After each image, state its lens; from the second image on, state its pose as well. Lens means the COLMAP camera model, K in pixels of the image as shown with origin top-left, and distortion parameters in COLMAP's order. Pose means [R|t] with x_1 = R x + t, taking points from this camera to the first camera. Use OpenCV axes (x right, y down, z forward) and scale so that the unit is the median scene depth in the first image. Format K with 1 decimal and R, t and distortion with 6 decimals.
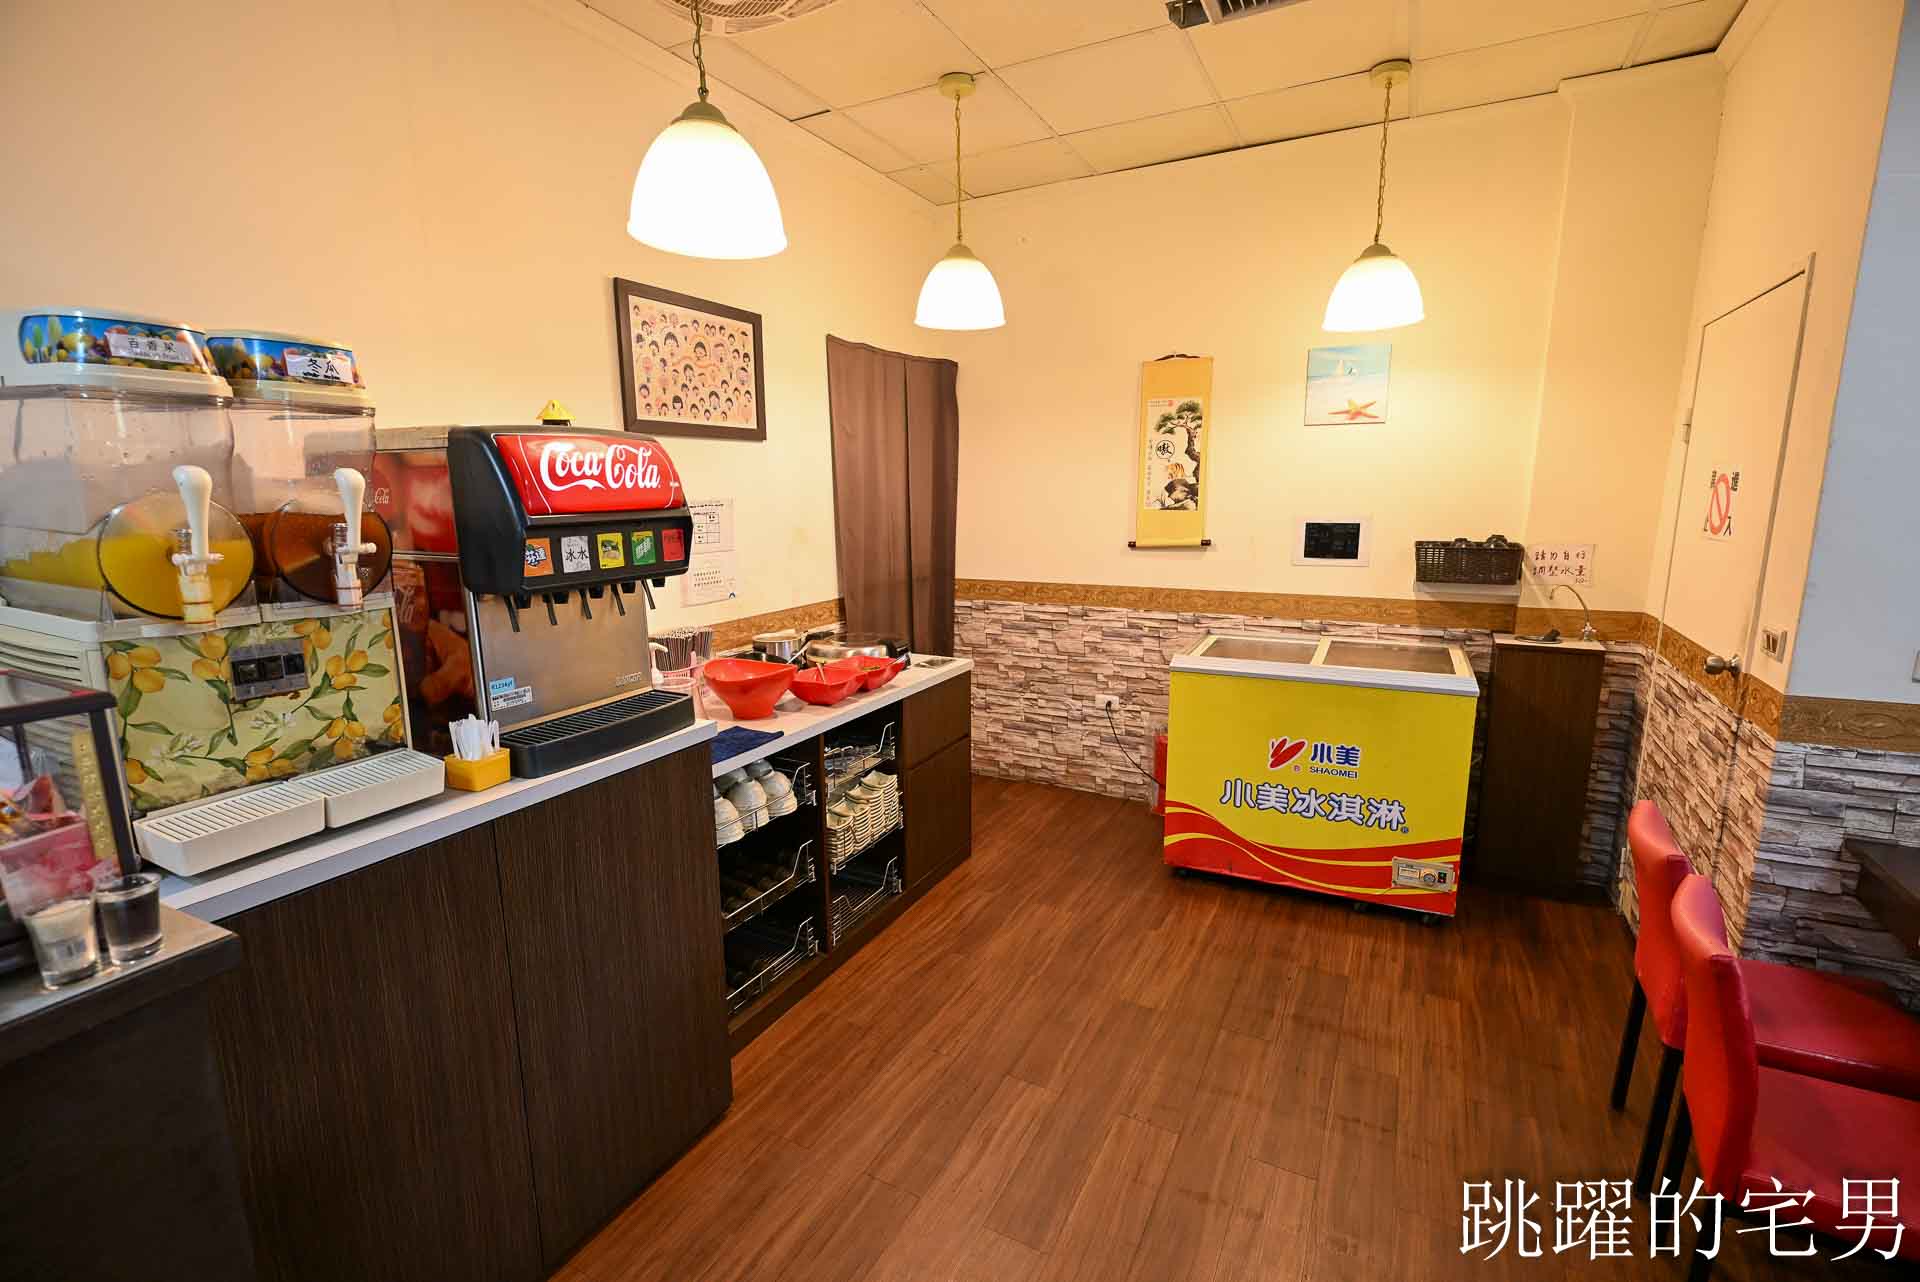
lens RADIAL K [[865.1, 0, 960.0], [0, 865.1, 641.0], [0, 0, 1]] dist [-0.000647, -0.000093]
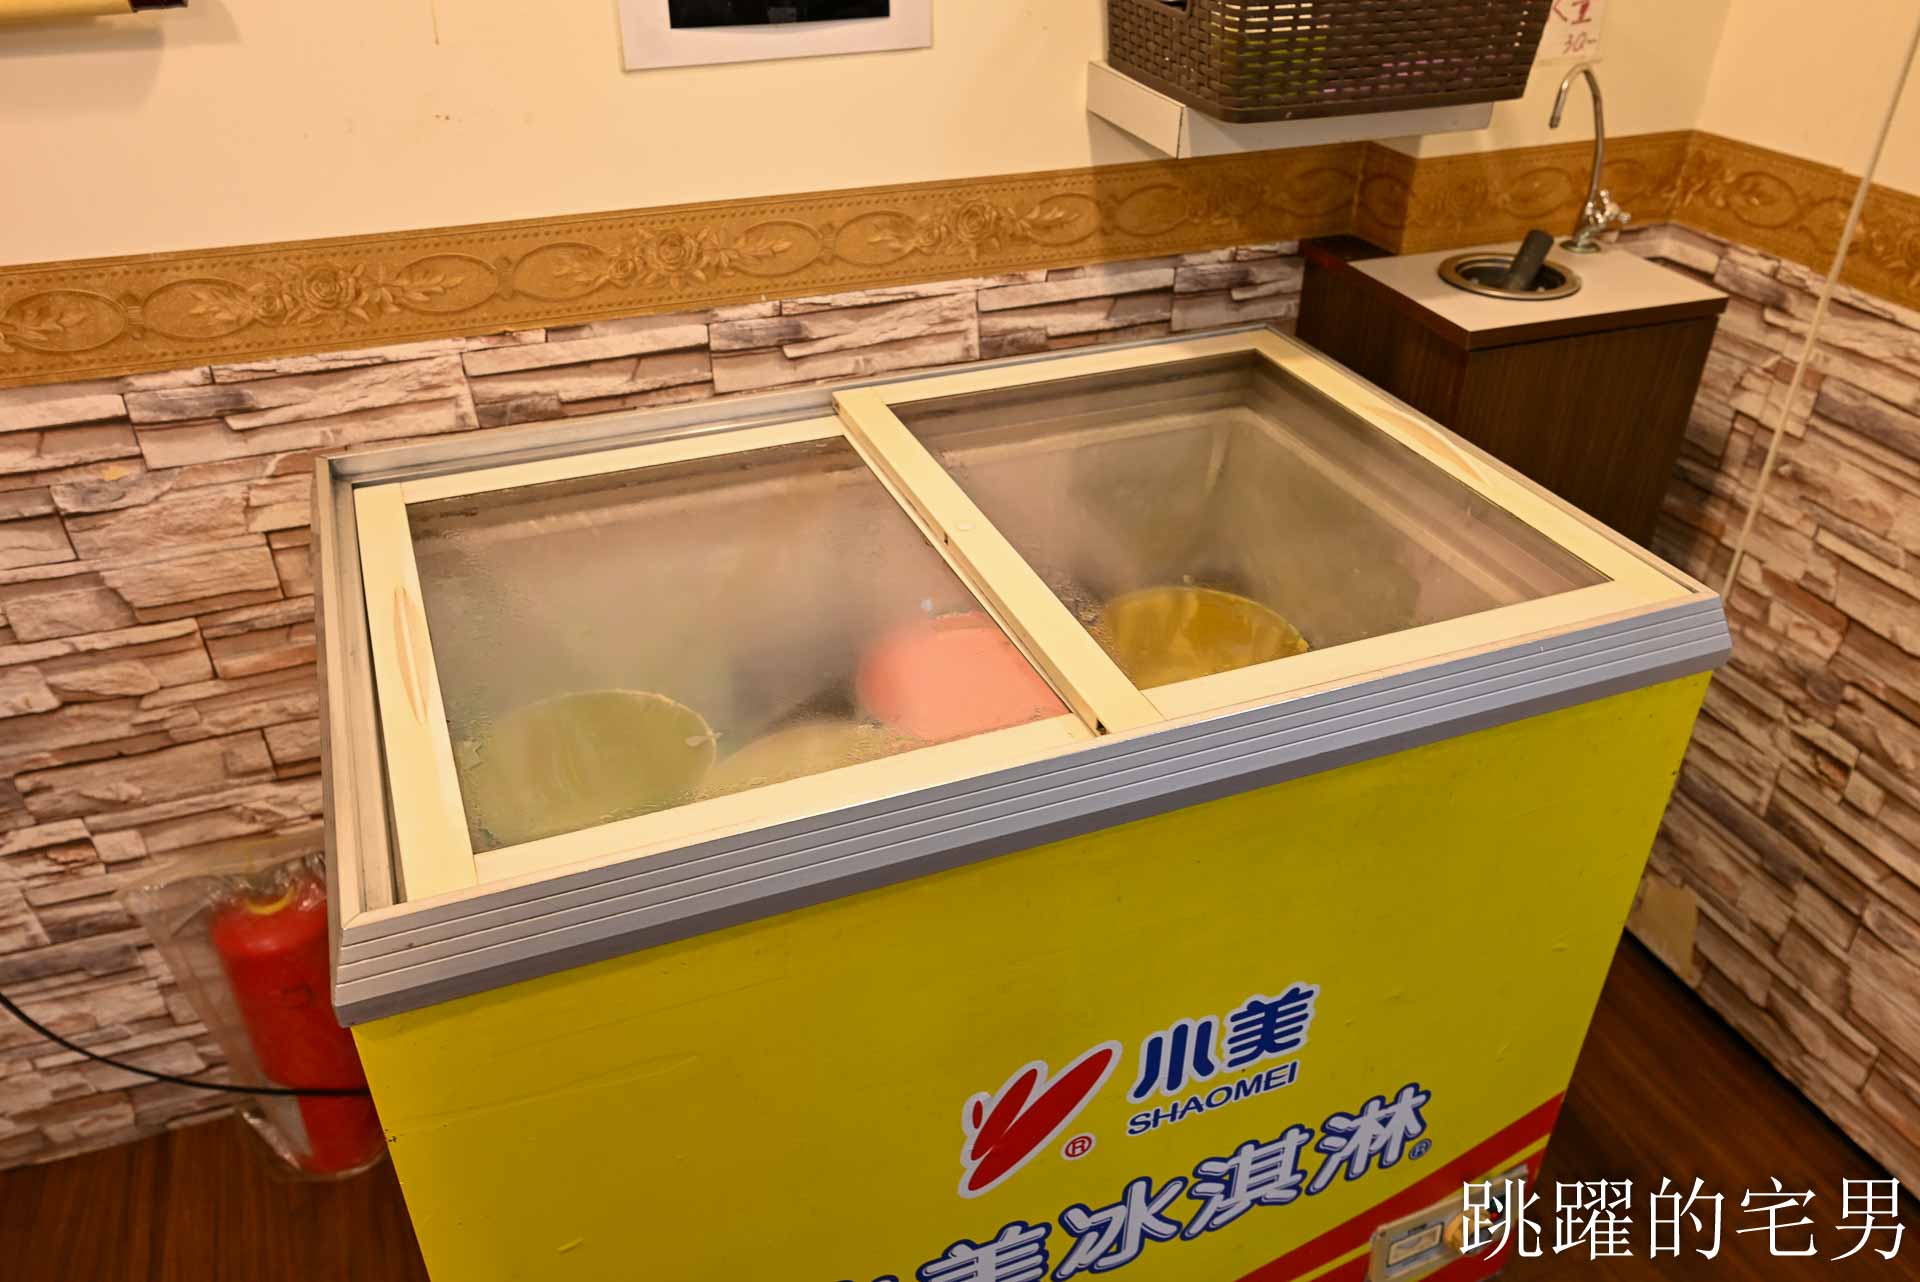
lens RADIAL K [[1446.1, 0, 960.0], [0, 1446.1, 641.0], [0, 0, 1]] dist [-0.001730, -0.003142]
pose [[0.664937, -0.389183, 0.637492, 0.161221], [0.120175, 0.898144, 0.422960, -0.105205], [-0.737168, -0.204631, 0.643979, 0.697375]]
